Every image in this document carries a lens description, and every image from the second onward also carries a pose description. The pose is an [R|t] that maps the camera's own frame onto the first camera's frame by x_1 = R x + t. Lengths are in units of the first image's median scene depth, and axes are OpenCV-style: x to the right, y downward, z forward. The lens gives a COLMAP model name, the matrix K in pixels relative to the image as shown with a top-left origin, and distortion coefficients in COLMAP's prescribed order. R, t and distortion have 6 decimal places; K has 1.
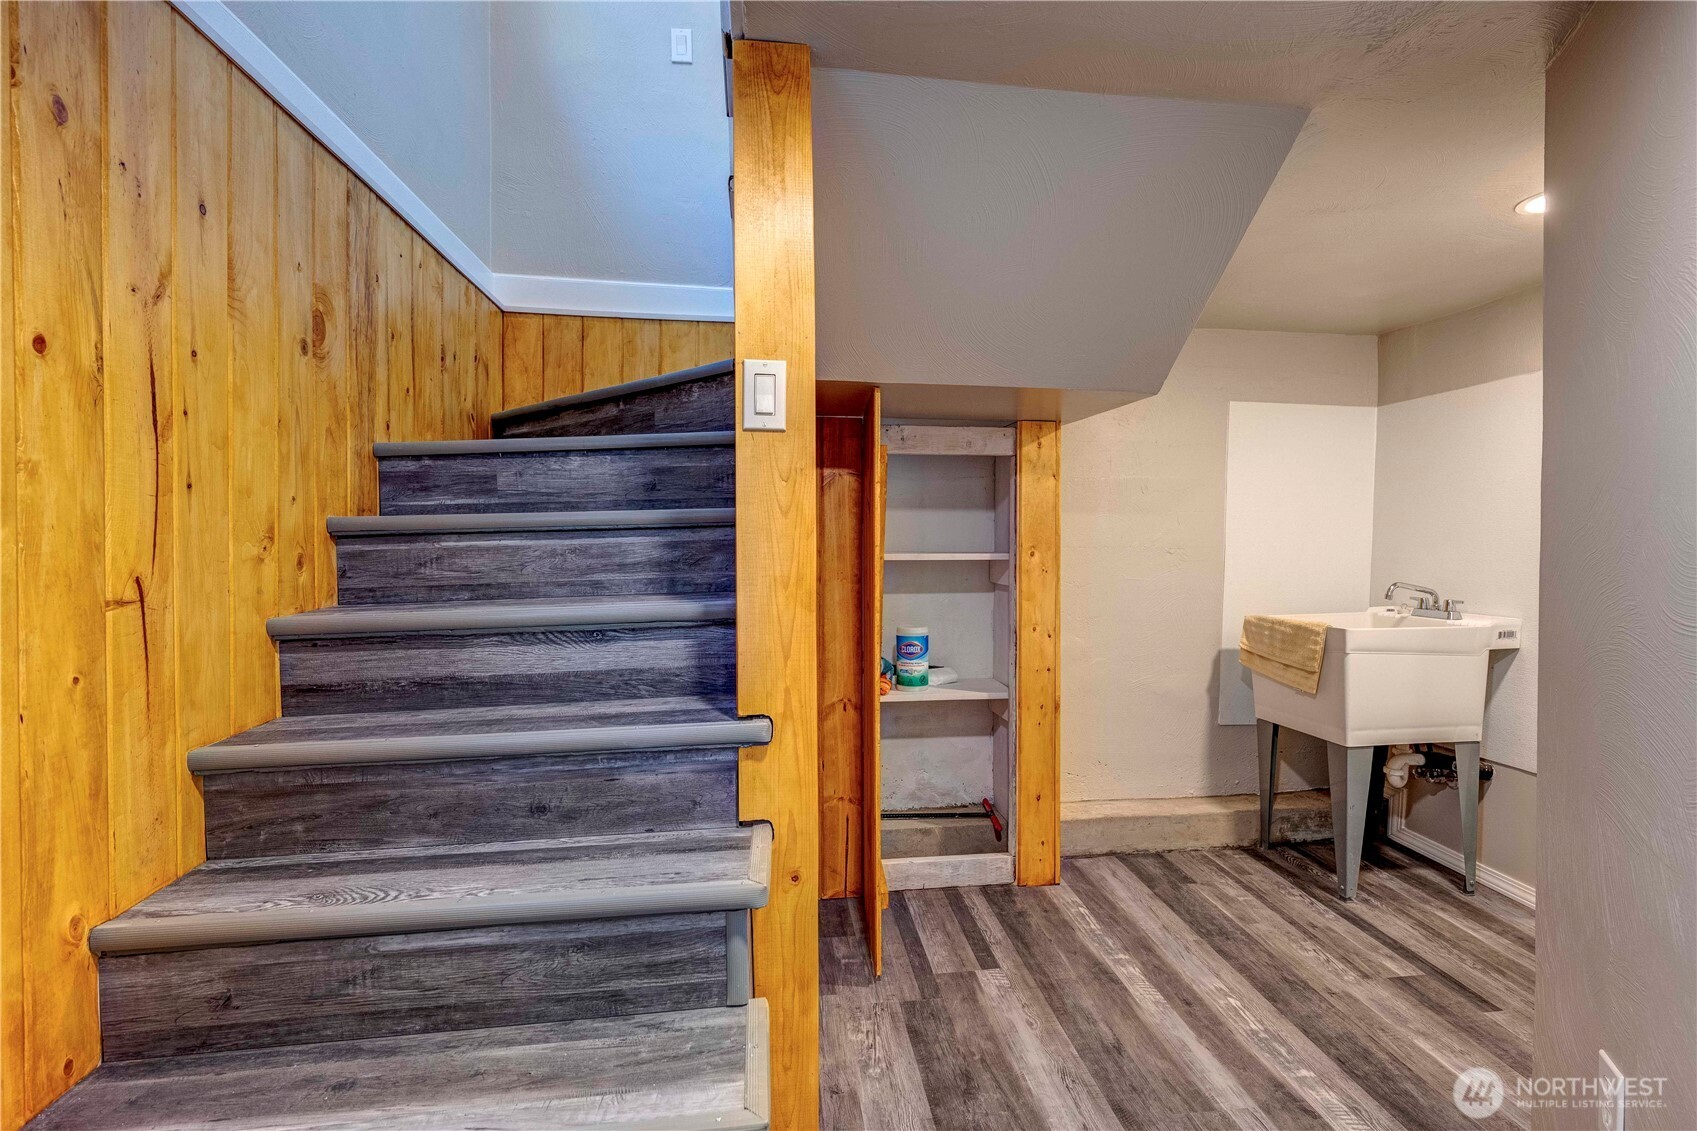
lens RADIAL K [[824.1, 0, 841.2], [0, 824.1, 556.9], [0, 0, 1]] dist [-0.002558, 0.000371]
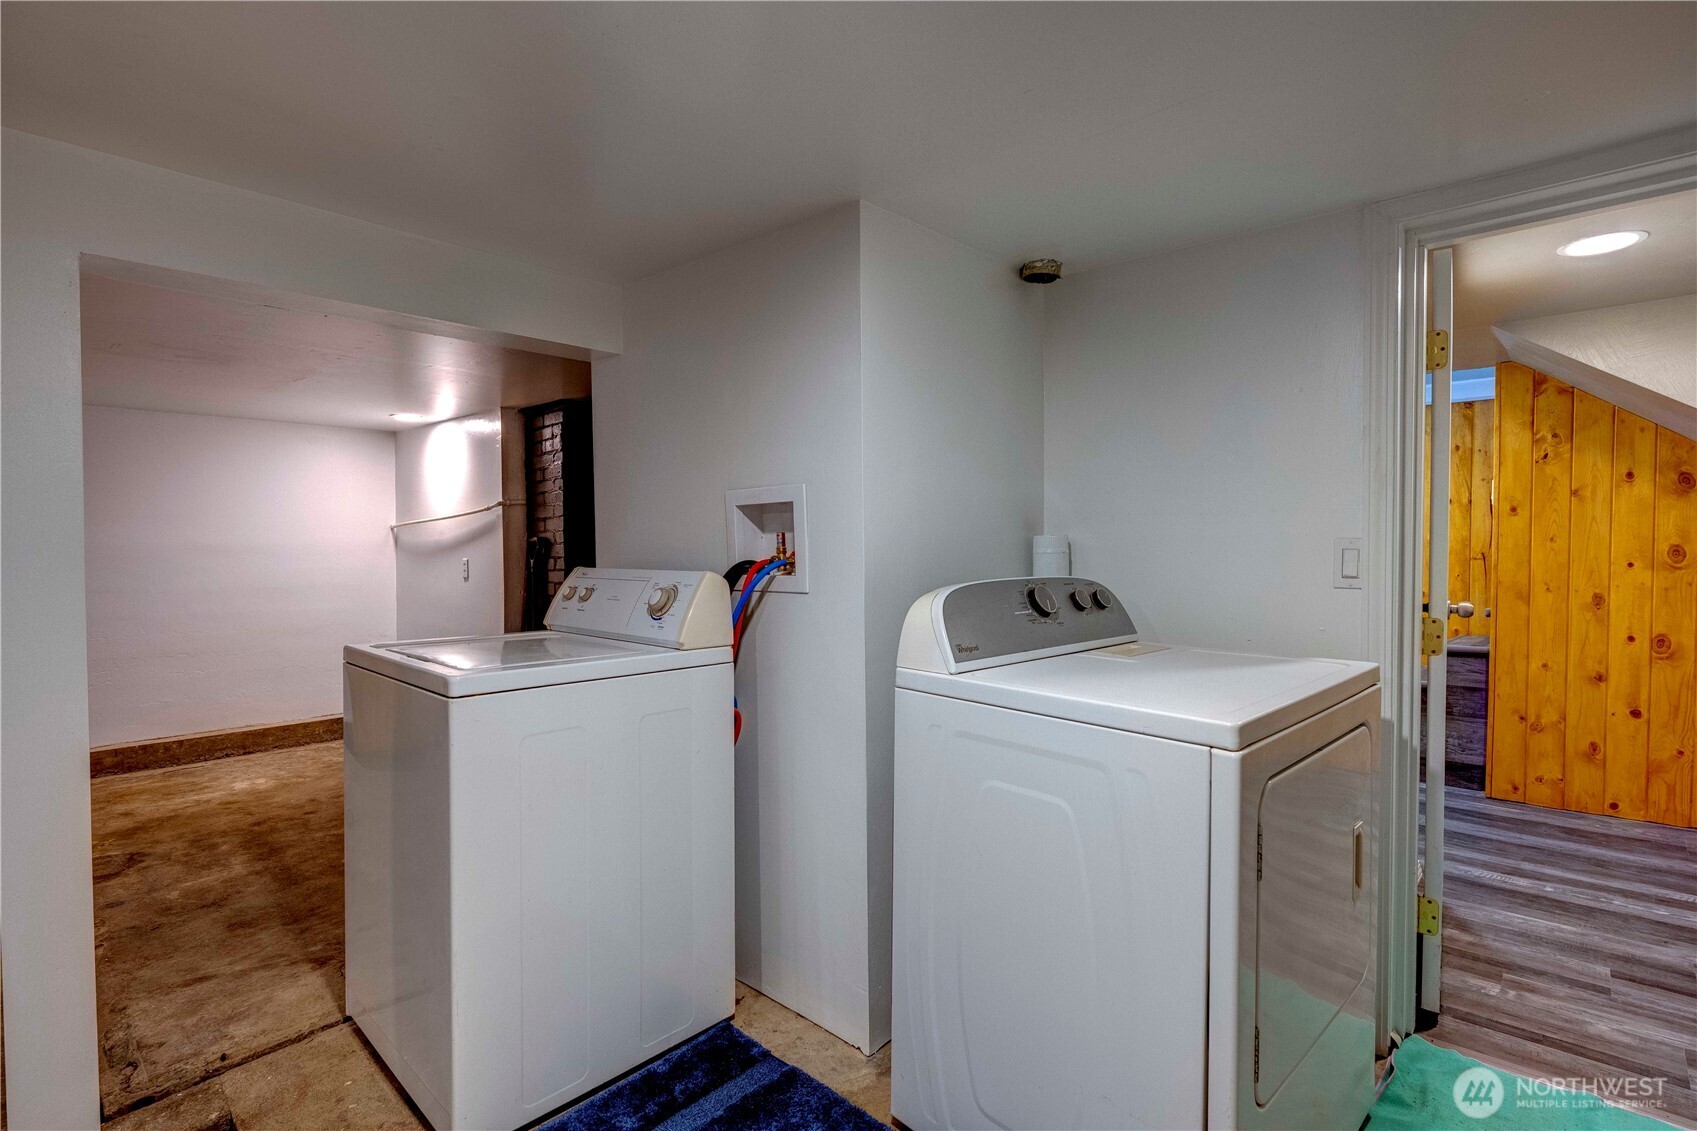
lens RADIAL K [[824.1, 0, 849.5], [0, 824.1, 564.4], [0, 0, 1]] dist [-0.002558, 0.000371]
pose [[-0.760965, 0.018036, -0.648542, 2.695894], [-0.012381, 0.999028, 0.042311, -0.033307], [0.648675, 0.040227, -0.760002, 1.368056]]
